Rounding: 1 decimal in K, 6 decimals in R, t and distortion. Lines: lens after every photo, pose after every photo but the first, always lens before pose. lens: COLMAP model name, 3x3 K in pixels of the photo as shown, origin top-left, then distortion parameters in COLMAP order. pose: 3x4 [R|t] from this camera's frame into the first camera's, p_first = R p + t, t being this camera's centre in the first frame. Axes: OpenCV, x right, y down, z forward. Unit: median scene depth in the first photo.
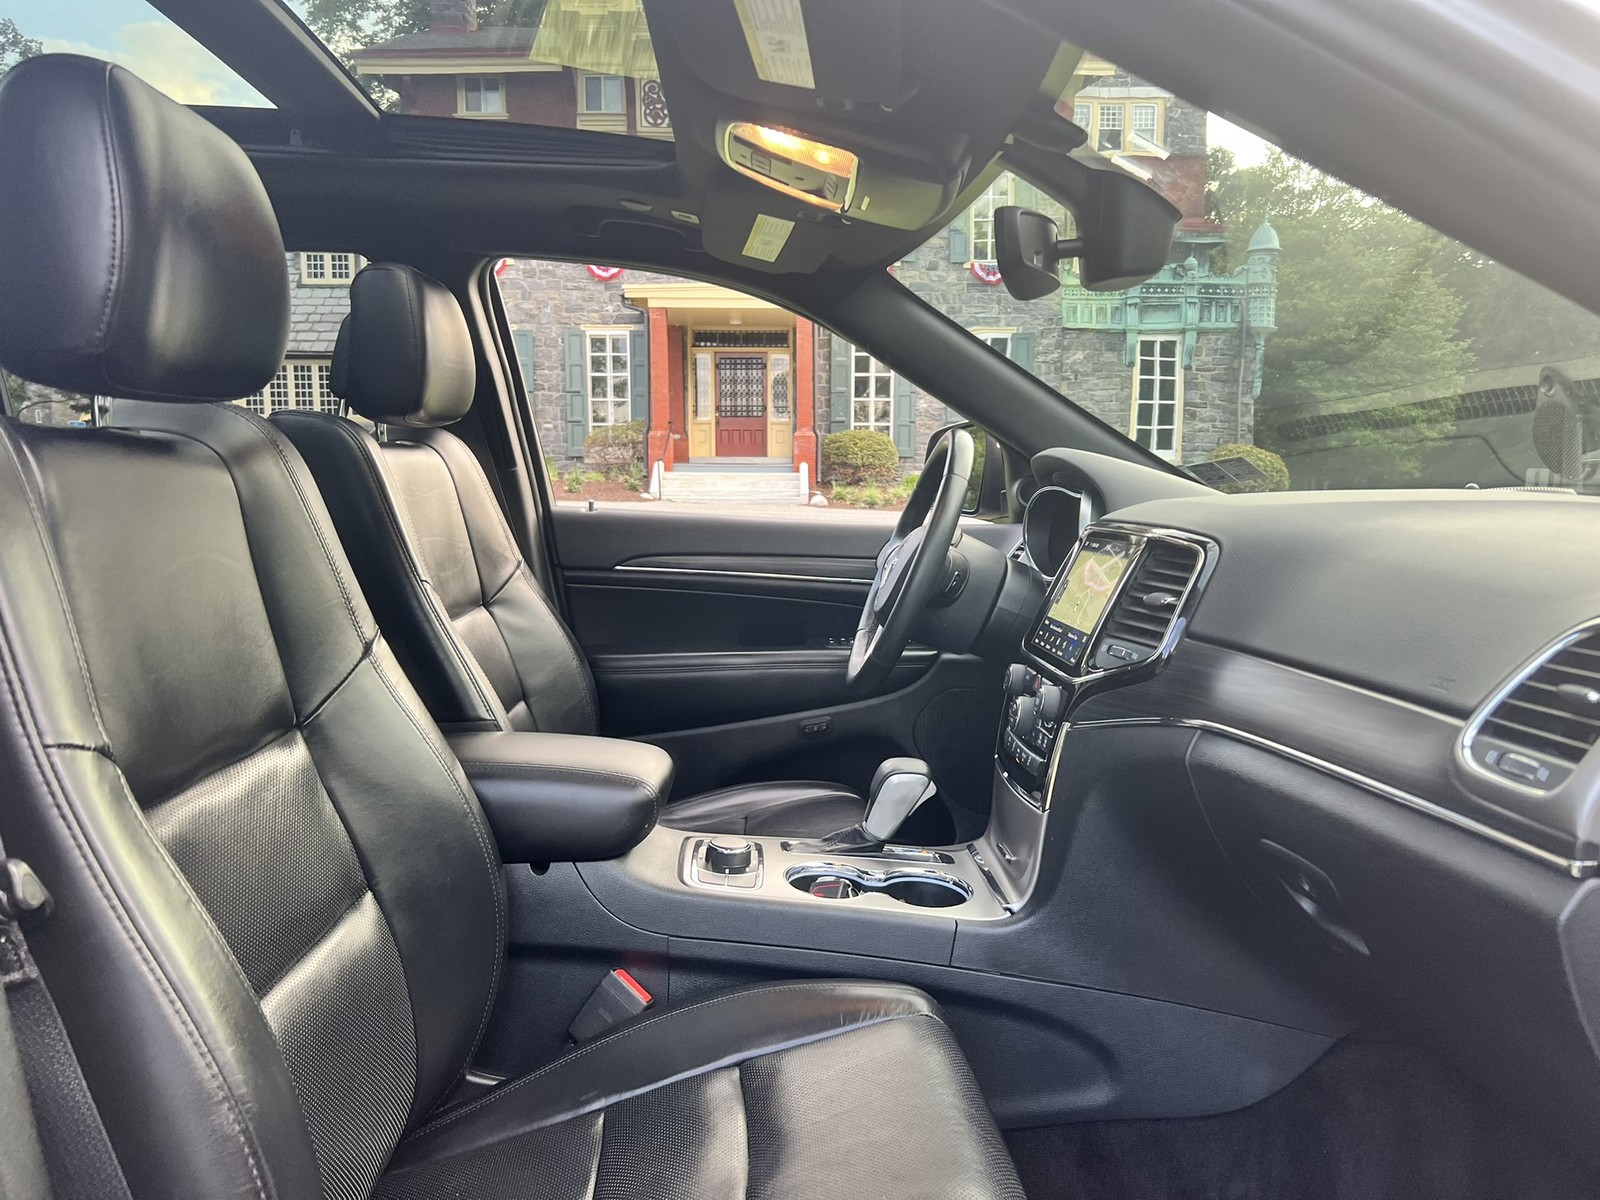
lens RADIAL K [[1215.4, 0, 807.1], [0, 1215.4, 592.7], [0, 0, 1]] dist [0.046357, -0.062813]
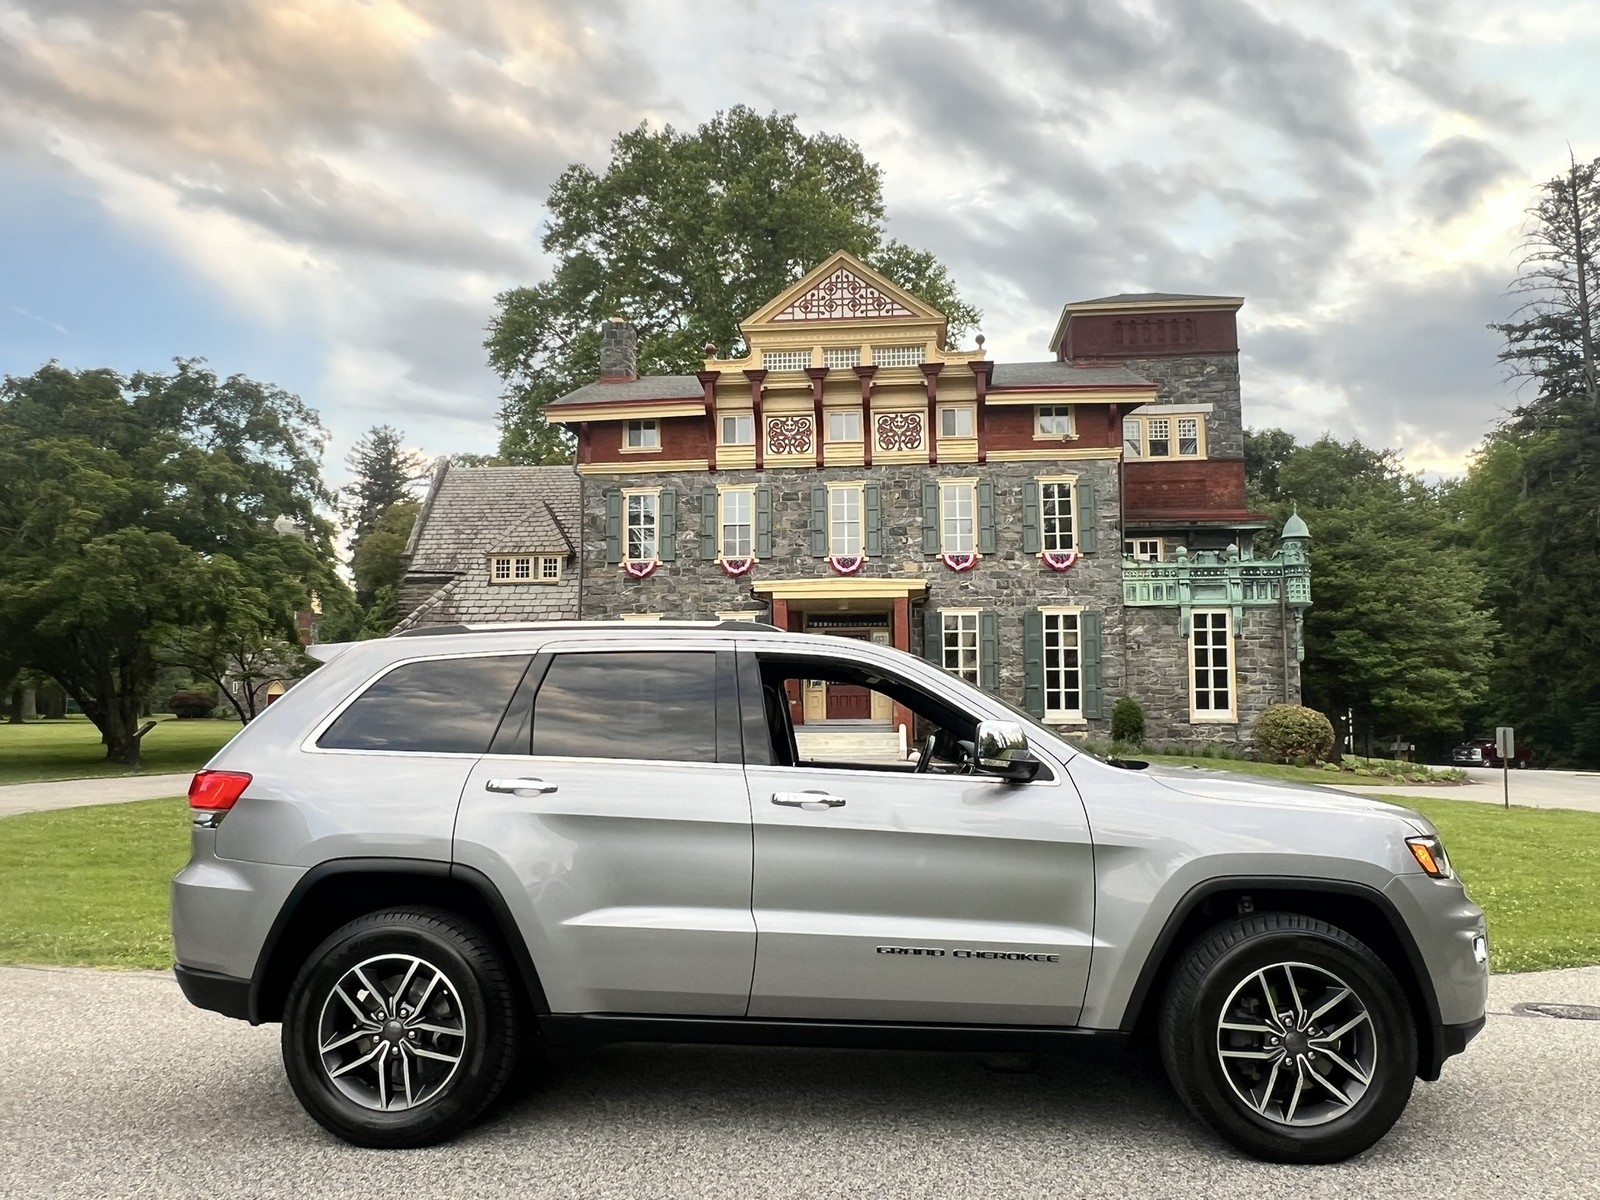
lens RADIAL K [[1177.1, 0, 797.5], [0, 1177.1, 592.9], [0, 0, 1]] dist [-0.005913, -0.001207]
pose [[0.995372, -0.020046, -0.093987, 0.125802], [-0.000373, 0.977190, -0.212367, 0.227696], [0.096101, 0.211420, 0.972659, -2.995172]]
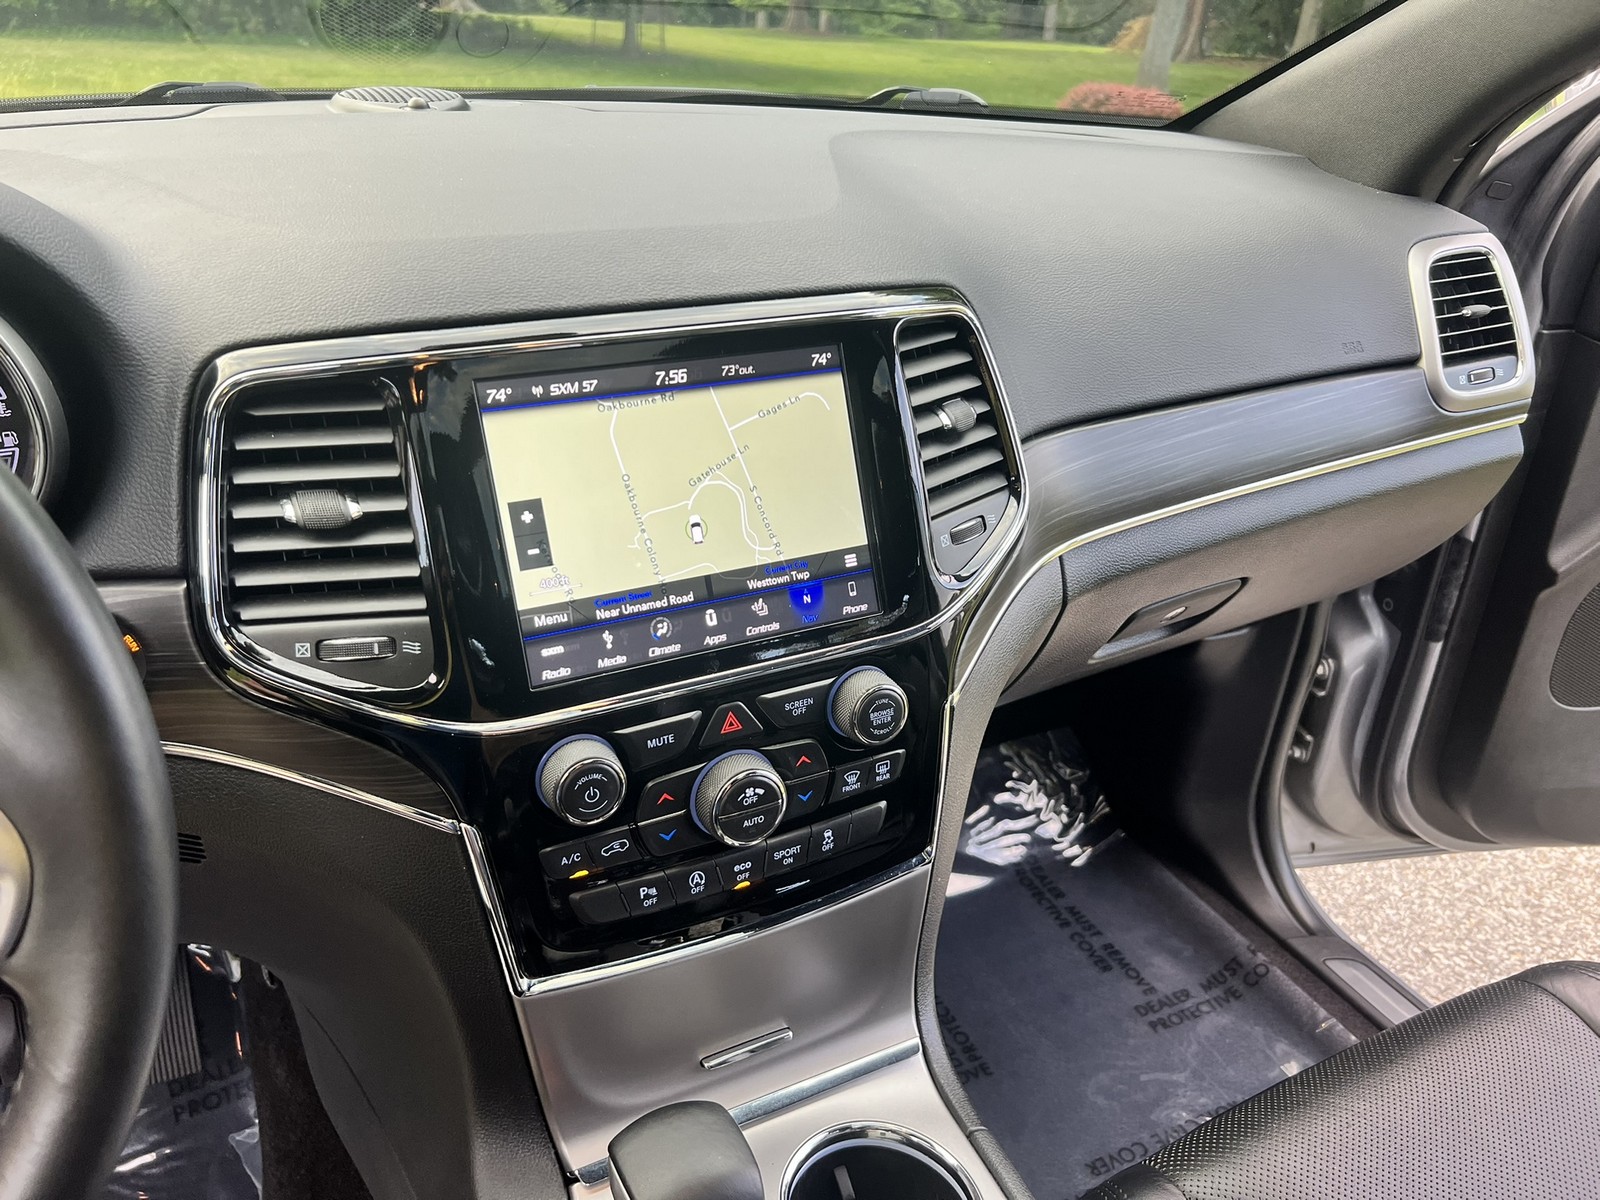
lens RADIAL K [[1215.4, 0, 779.1], [0, 1215.4, 603.4], [0, 0, 1]] dist [0.046357, -0.062813]
pose [[-0.418845, -0.460827, 0.782437, -0.142314], [0.030659, 0.853992, 0.519382, -0.190869], [-0.907540, 0.241529, -0.343562, 1.134028]]
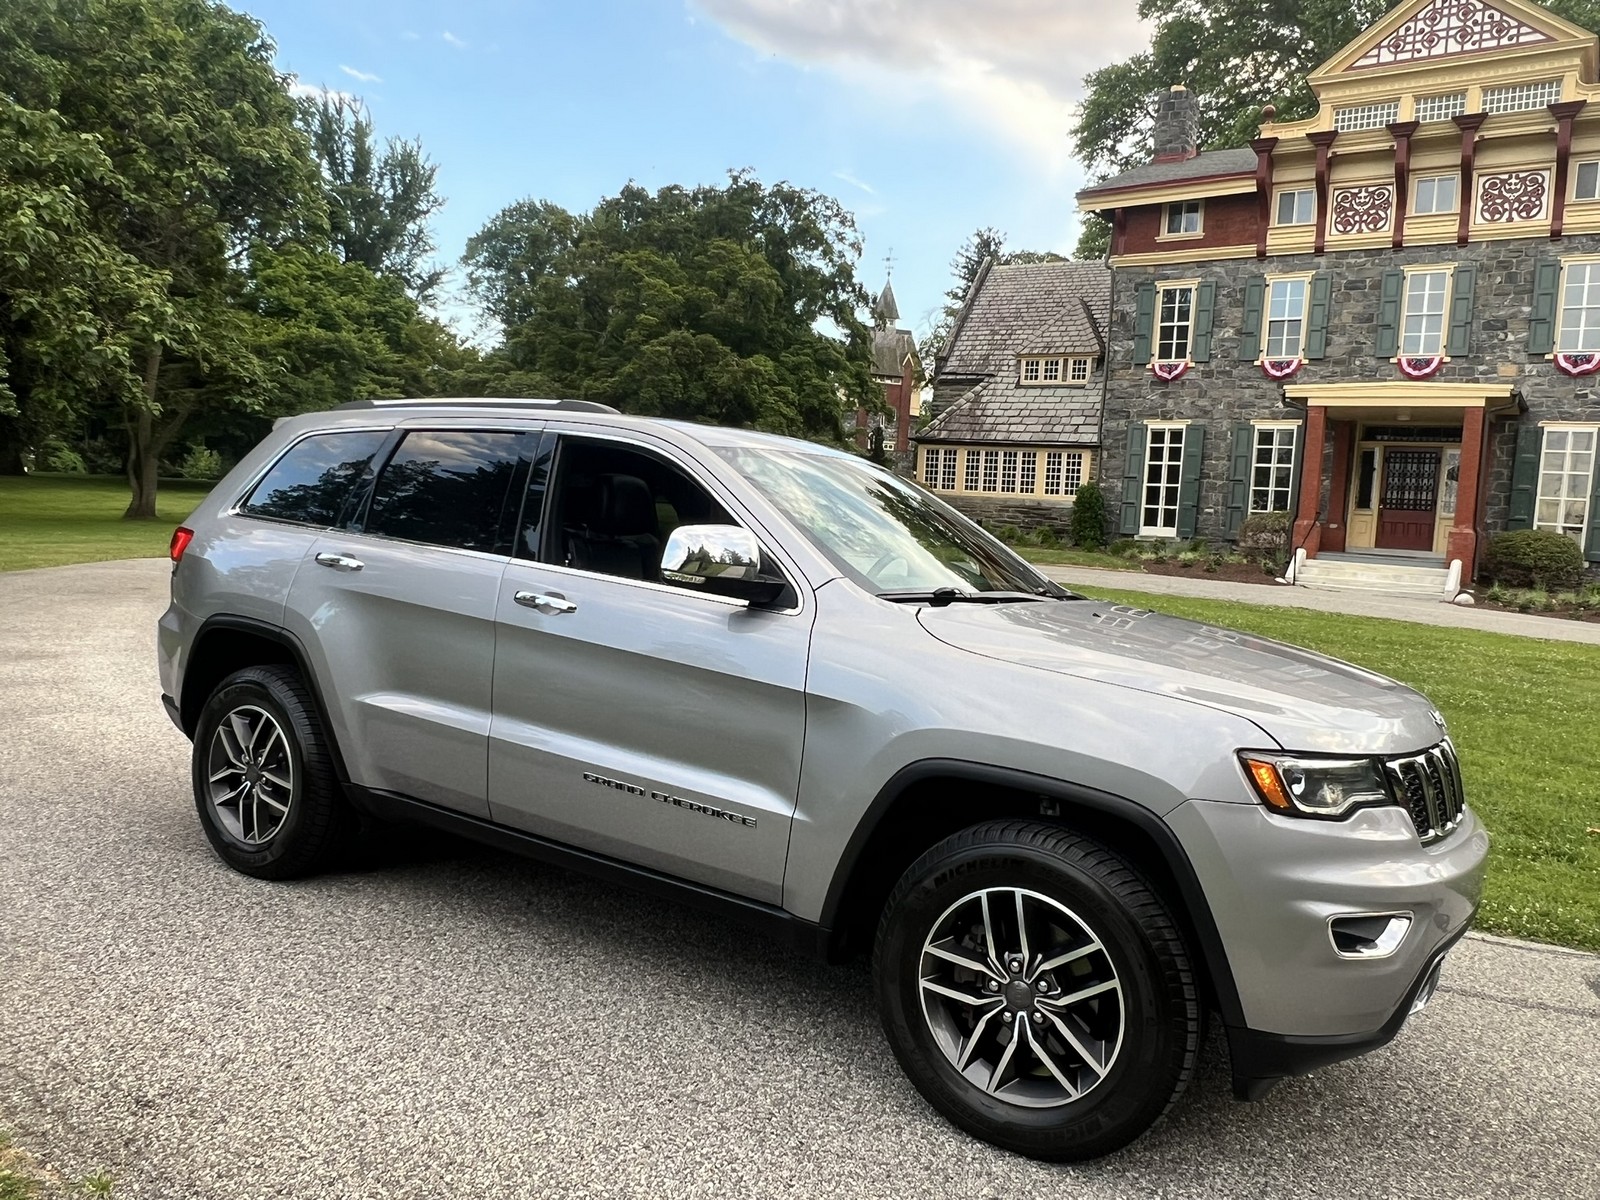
lens RADIAL K [[1177.1, 0, 794.0], [0, 1177.1, 602.9], [0, 0, 1]] dist [-0.005913, -0.001207]
pose [[0.823310, 0.090817, -0.560279, 1.881099], [-0.117895, 0.992950, -0.012293, 0.068705], [0.555212, 0.076175, 0.828213, -1.810264]]
